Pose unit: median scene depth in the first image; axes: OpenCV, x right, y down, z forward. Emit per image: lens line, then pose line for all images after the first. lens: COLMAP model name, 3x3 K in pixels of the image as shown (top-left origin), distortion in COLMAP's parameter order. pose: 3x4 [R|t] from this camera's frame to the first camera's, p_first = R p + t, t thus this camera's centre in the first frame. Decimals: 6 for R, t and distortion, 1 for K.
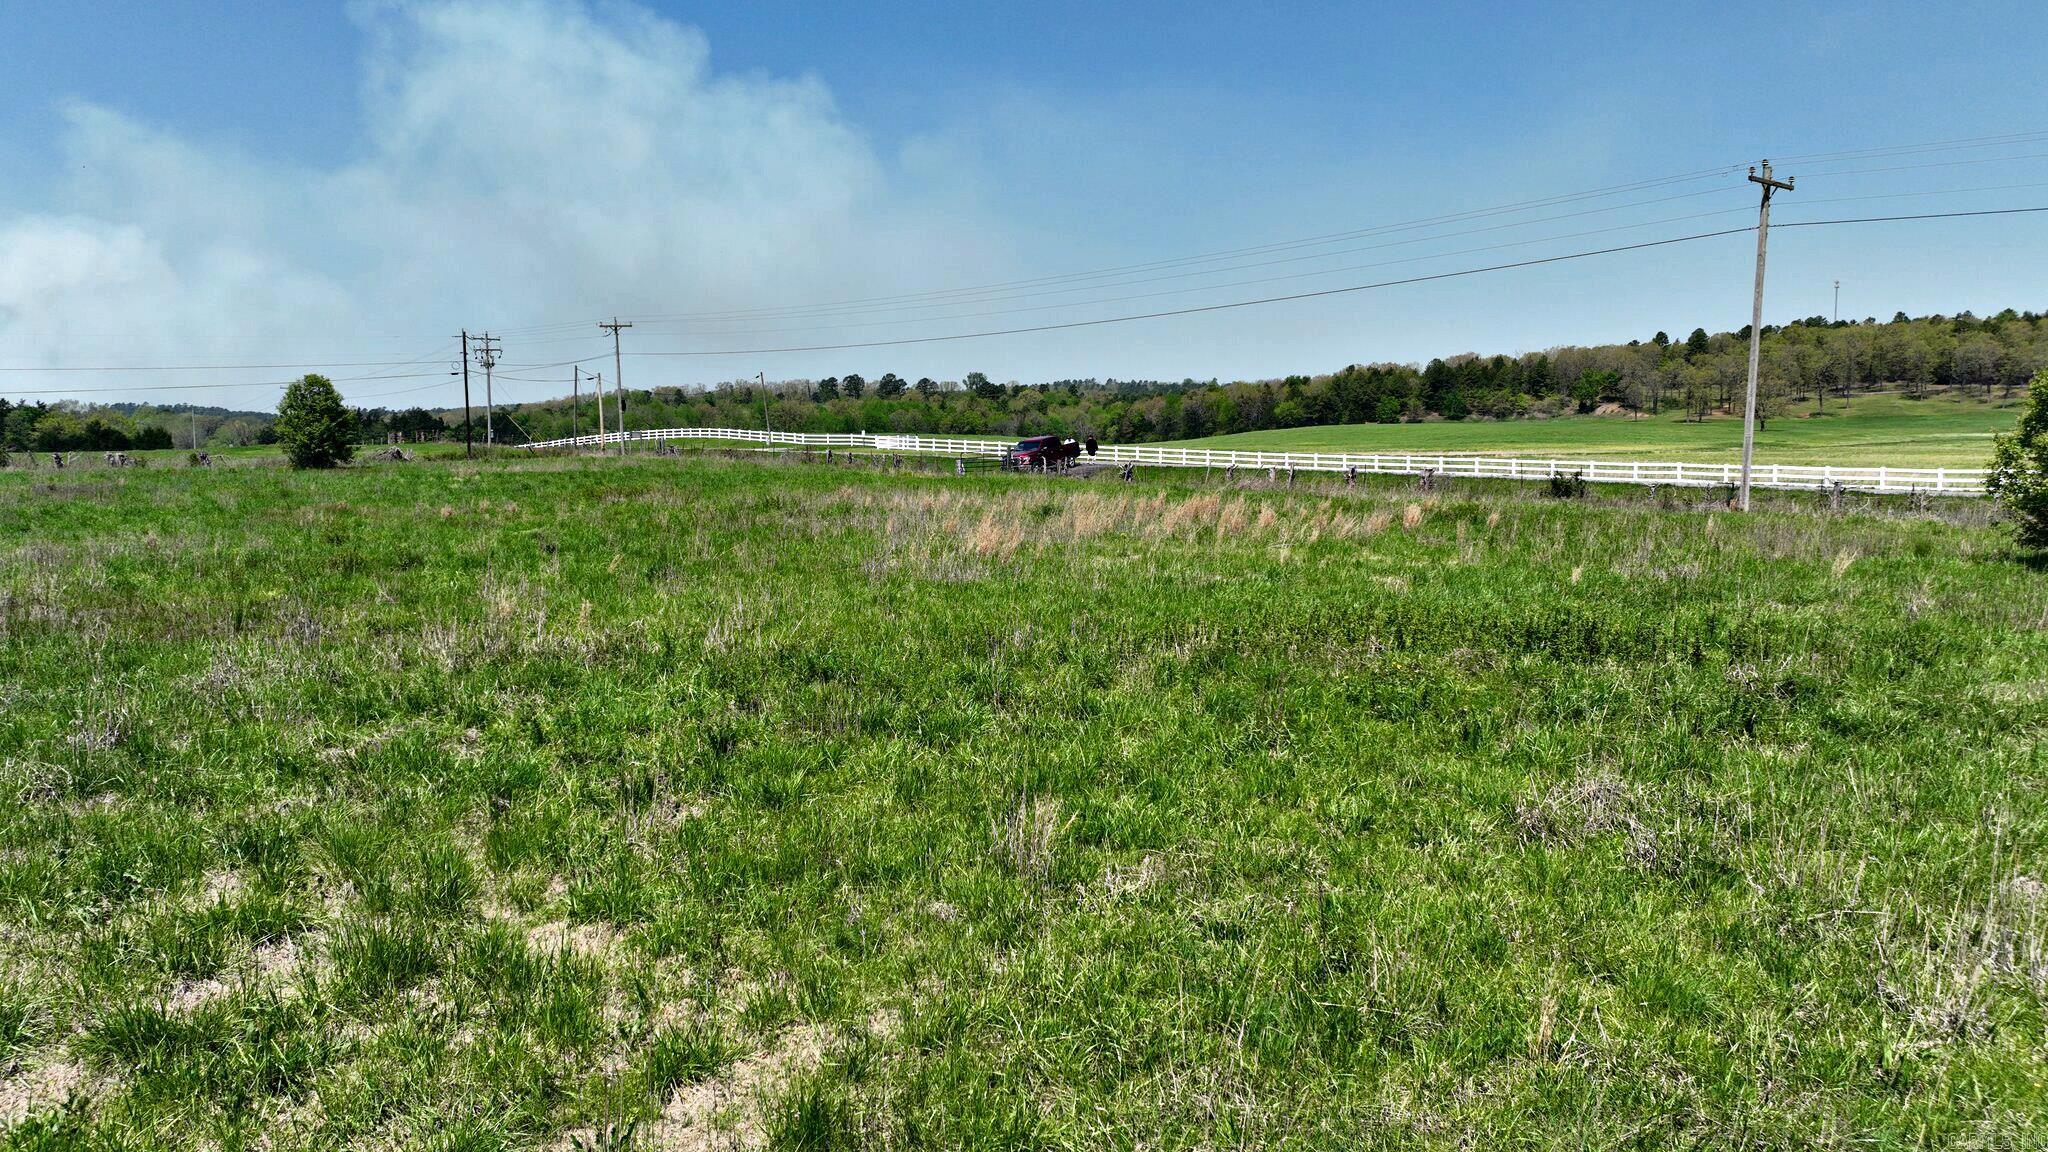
lens RADIAL K [[1441.3, 0, 1024.4], [0, 1441.3, 583.0], [0, 0, 1]] dist [-0.003040, 0.020992]
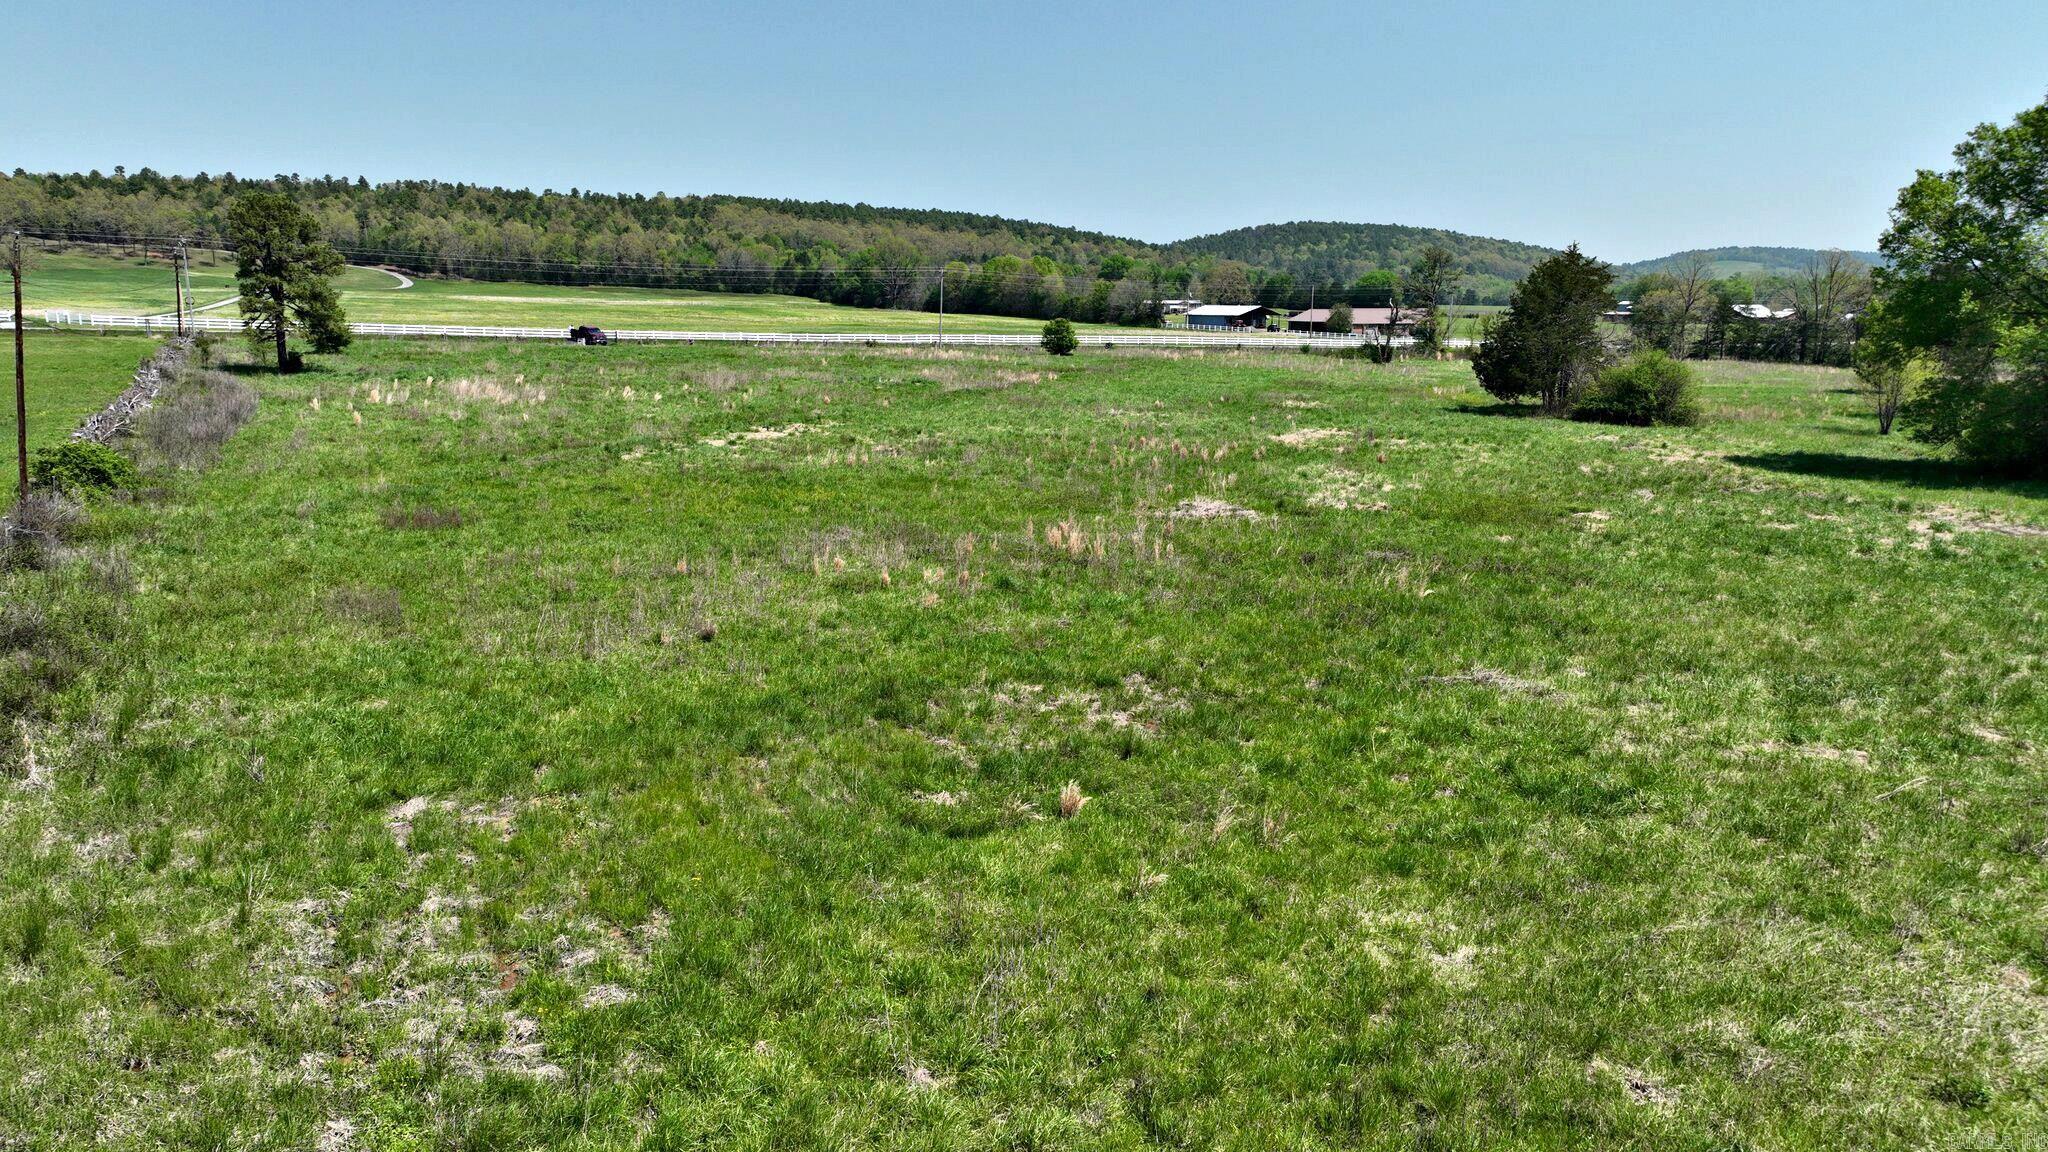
lens RADIAL K [[1441.3, 0, 1030.5], [0, 1441.3, 587.9], [0, 0, 1]] dist [-0.003040, 0.020992]
pose [[0.206927, -0.193032, 0.959125, -0.399140], [0.077351, 0.980502, 0.180646, -0.011464], [-0.975294, 0.036809, 0.217824, -0.018827]]
